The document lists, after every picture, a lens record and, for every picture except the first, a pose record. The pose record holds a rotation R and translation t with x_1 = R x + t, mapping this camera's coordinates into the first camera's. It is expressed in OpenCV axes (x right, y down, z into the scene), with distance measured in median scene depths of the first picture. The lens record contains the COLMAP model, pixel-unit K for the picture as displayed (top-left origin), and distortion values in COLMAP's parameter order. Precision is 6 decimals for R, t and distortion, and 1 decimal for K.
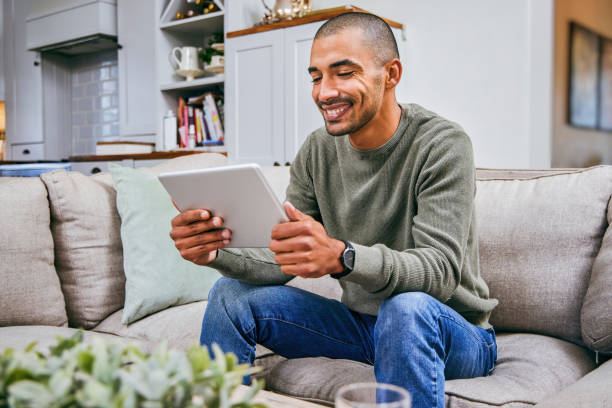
lens RADIAL K [[674.1, 0, 302.0], [0, 674.1, 207.0], [0, 0, 1]] dist [0.003145, 0.000000]
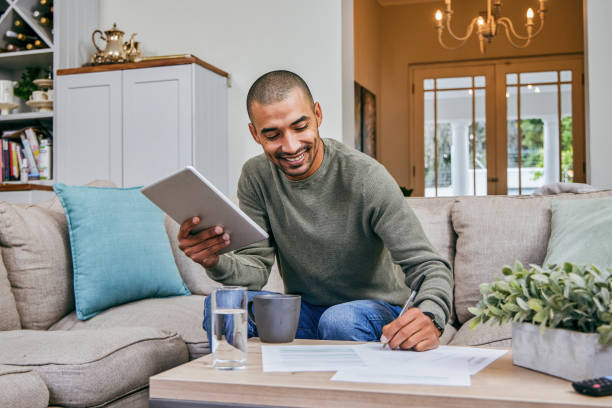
lens RADIAL K [[743.8, 0, 305.7], [0, 743.8, 207.1], [0, 0, 1]] dist [-0.063817, 0.000000]
pose [[0.925270, -0.008890, 0.379206, -0.189380], [0.029629, 0.998365, -0.048891, 0.015529], [-0.378151, 0.056473, 0.924020, -0.167106]]
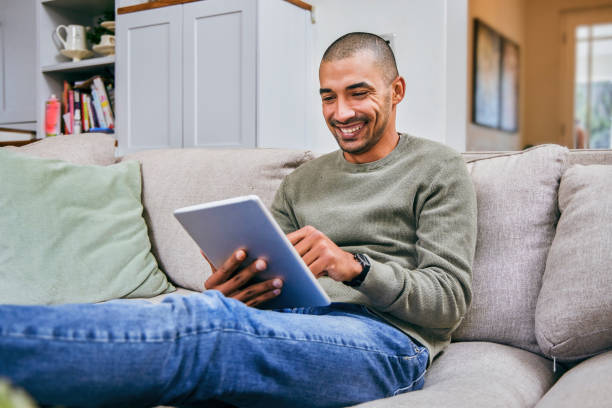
lens RADIAL K [[674.1, 0, 292.9], [0, 674.1, 201.6], [0, 0, 1]] dist [0.003145, 0.000000]
pose [[0.990580, 0.005854, 0.136809, -0.002045], [-0.003741, 0.999870, -0.015694, 0.012920], [-0.136883, 0.015035, 0.990473, 0.080639]]
